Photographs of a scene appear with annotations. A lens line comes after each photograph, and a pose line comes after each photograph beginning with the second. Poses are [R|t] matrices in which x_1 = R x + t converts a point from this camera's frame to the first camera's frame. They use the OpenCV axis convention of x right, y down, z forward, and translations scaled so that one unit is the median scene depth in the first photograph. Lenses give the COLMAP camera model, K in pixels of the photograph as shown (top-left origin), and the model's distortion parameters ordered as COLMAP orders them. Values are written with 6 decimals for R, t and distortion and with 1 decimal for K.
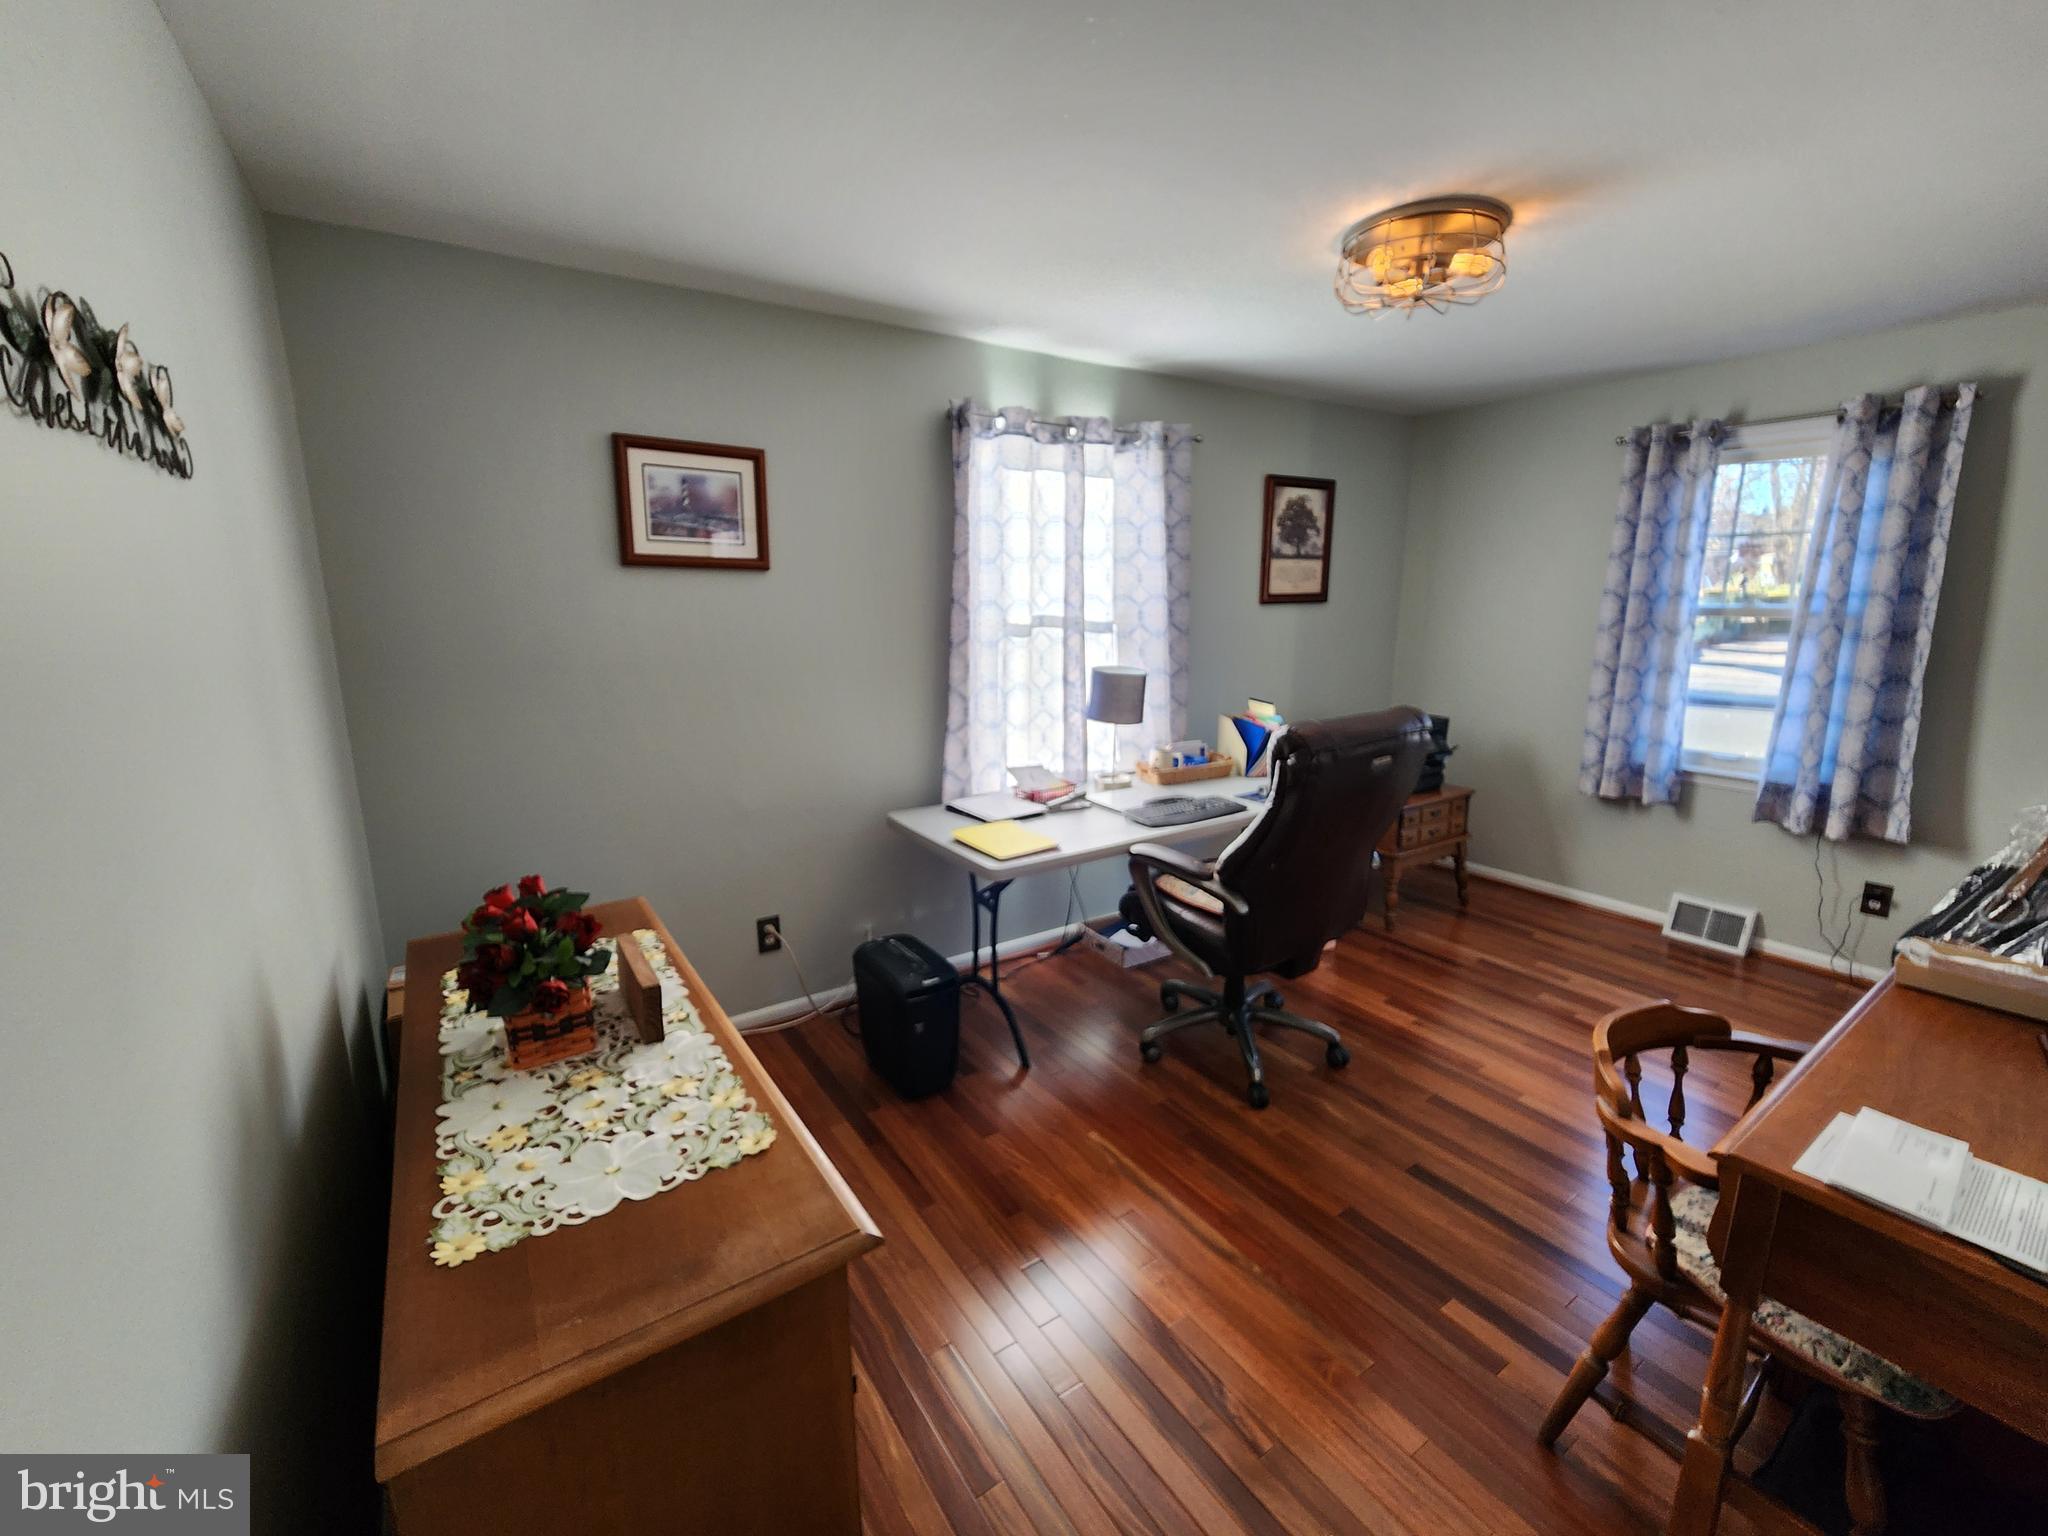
lens RADIAL K [[842.1, 0, 1041.2], [0, 842.1, 762.5], [0, 0, 1]] dist [0.004281, -0.000811]
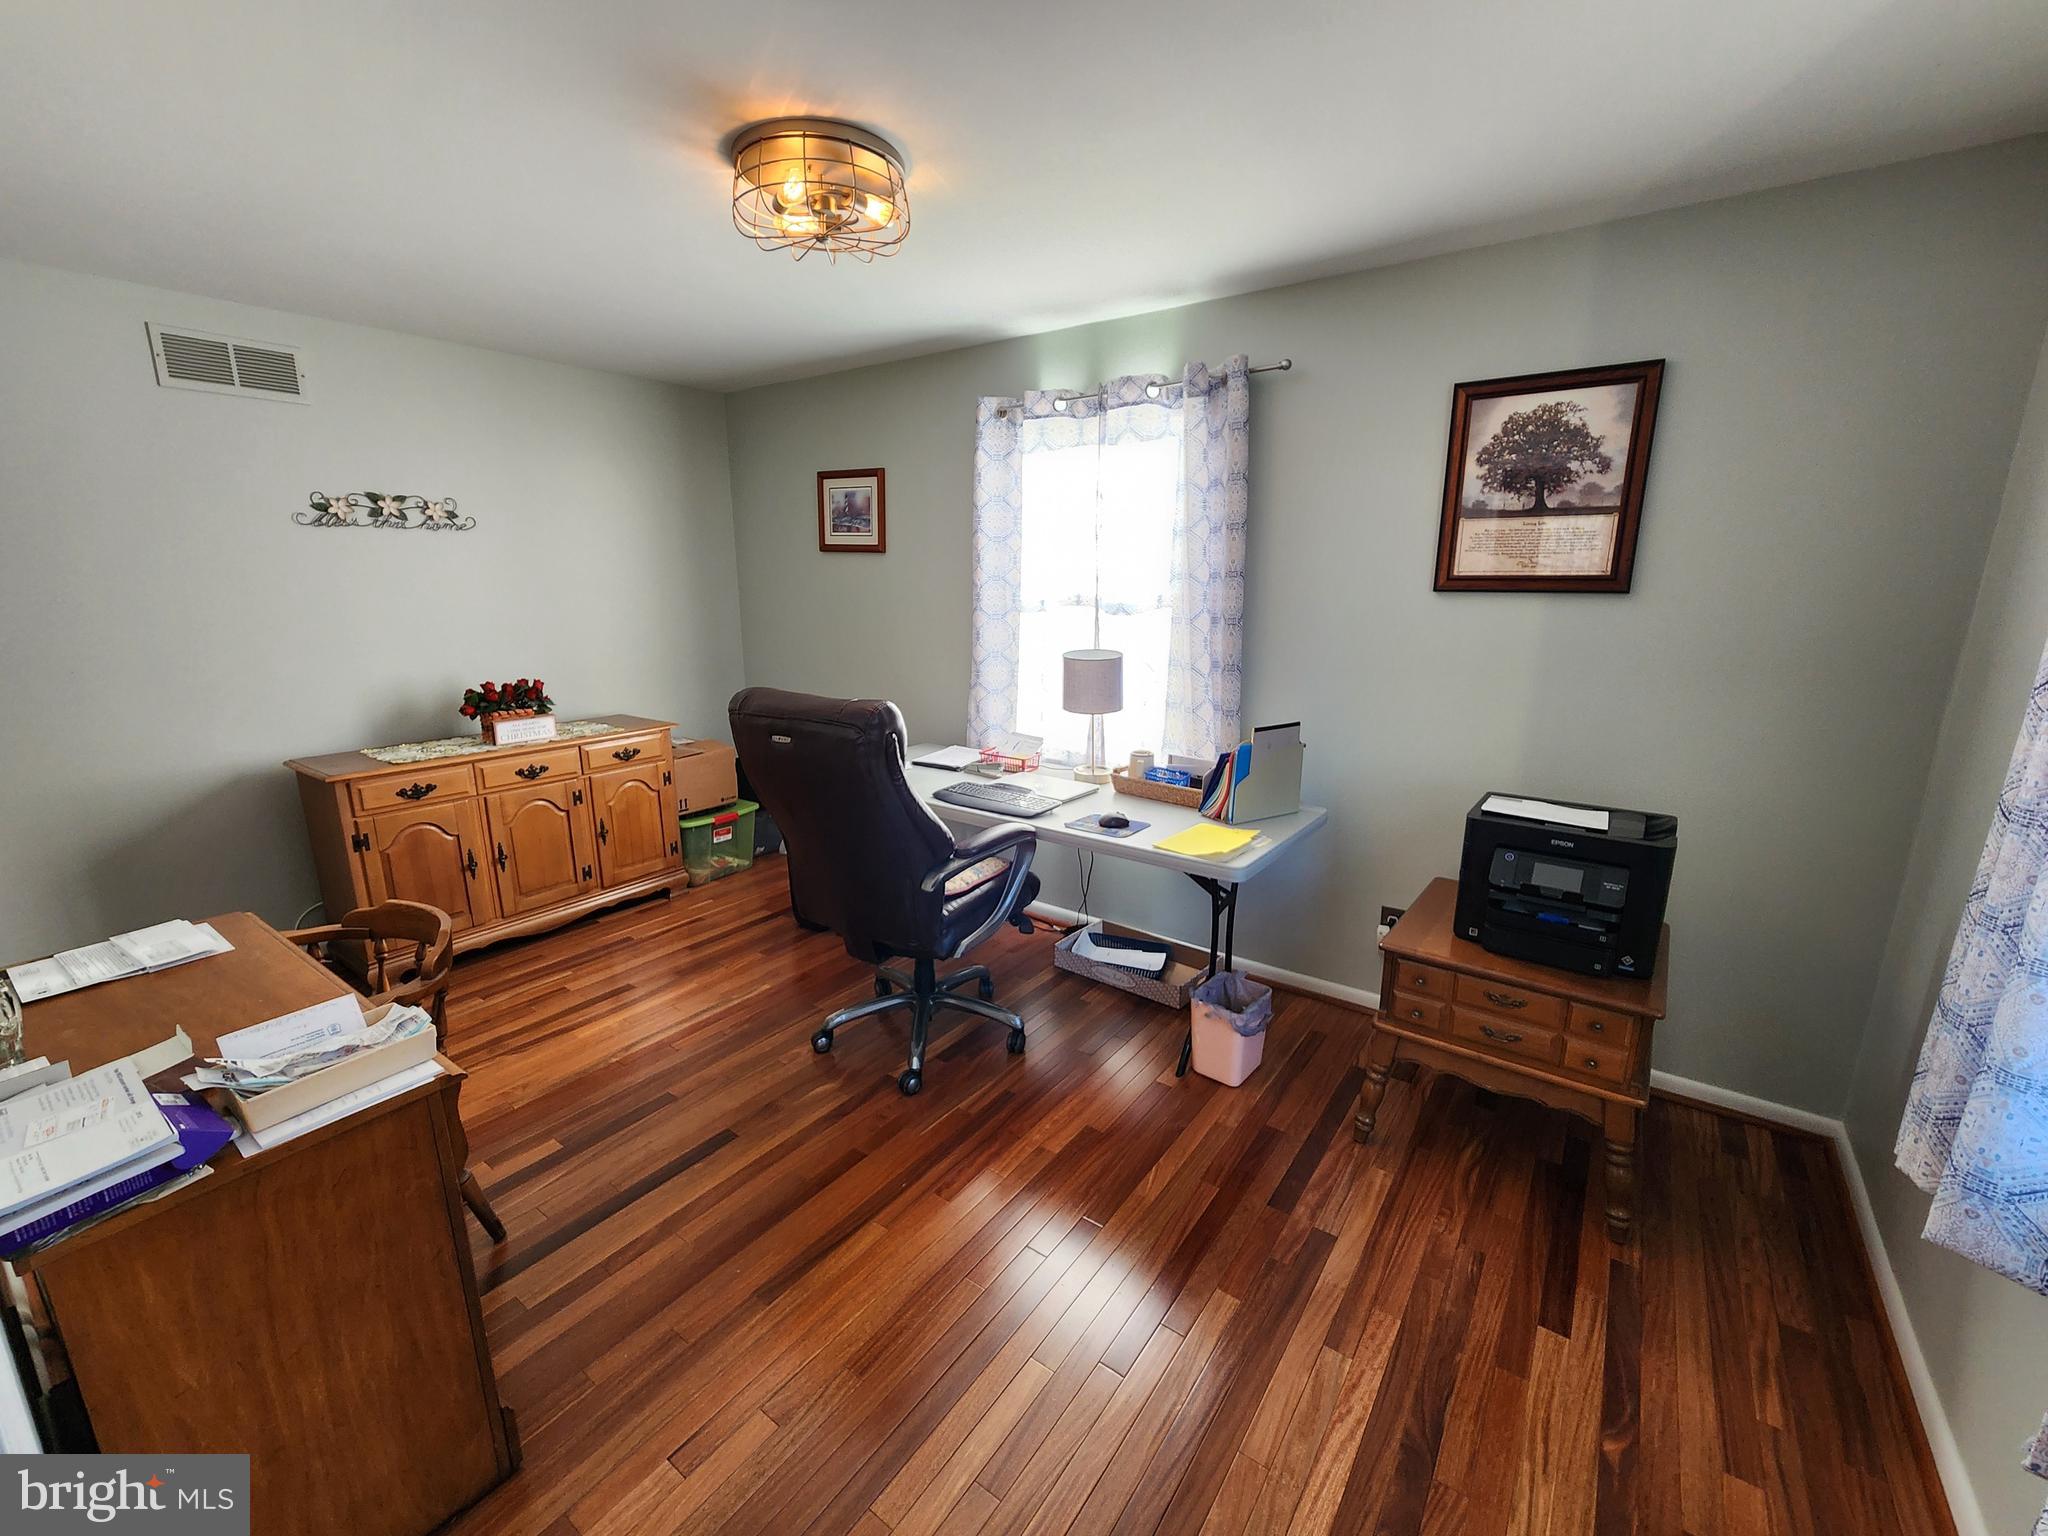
lens RADIAL K [[842.1, 0, 1028.8], [0, 842.1, 766.5], [0, 0, 1]] dist [0.004281, -0.000811]
pose [[0.342959, 0.221944, -0.912754, 0.900230], [-0.190693, 0.967904, 0.163702, -0.123618], [0.919791, 0.117913, 0.374275, 0.575438]]
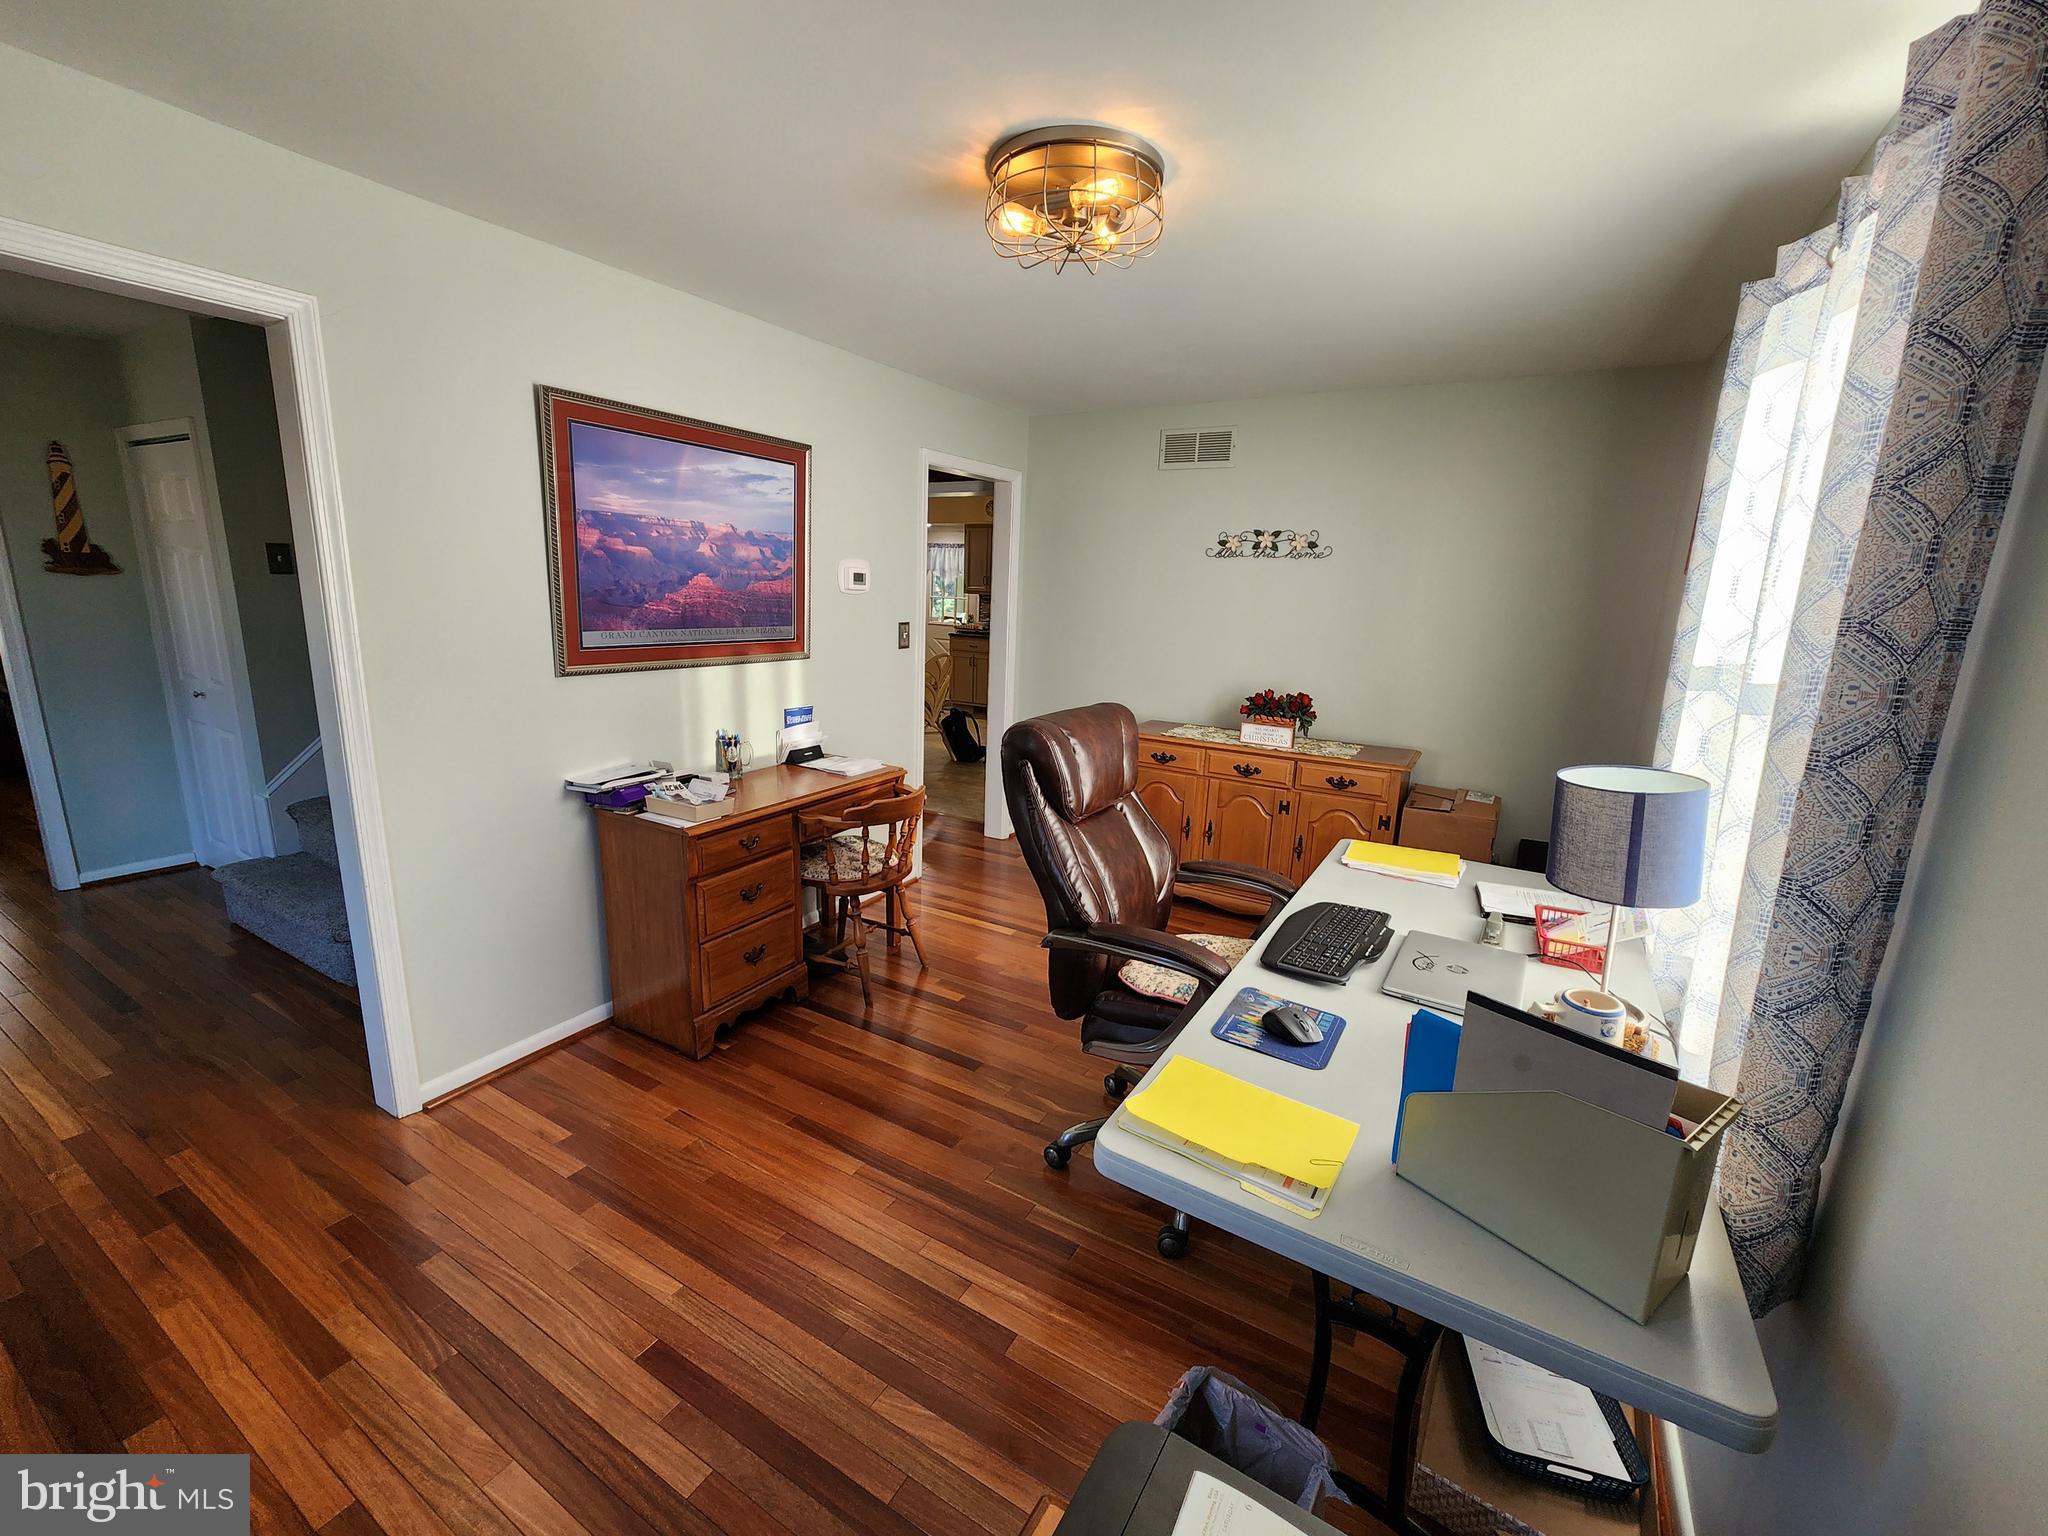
lens RADIAL K [[842.1, 0, 1002.4], [0, 842.1, 761.6], [0, 0, 1]] dist [0.004281, -0.000811]
pose [[-0.907610, 0.072647, -0.413481, 0.549572], [-0.102730, 0.916538, 0.386530, -0.251146], [0.407051, 0.393295, -0.824396, 1.190703]]
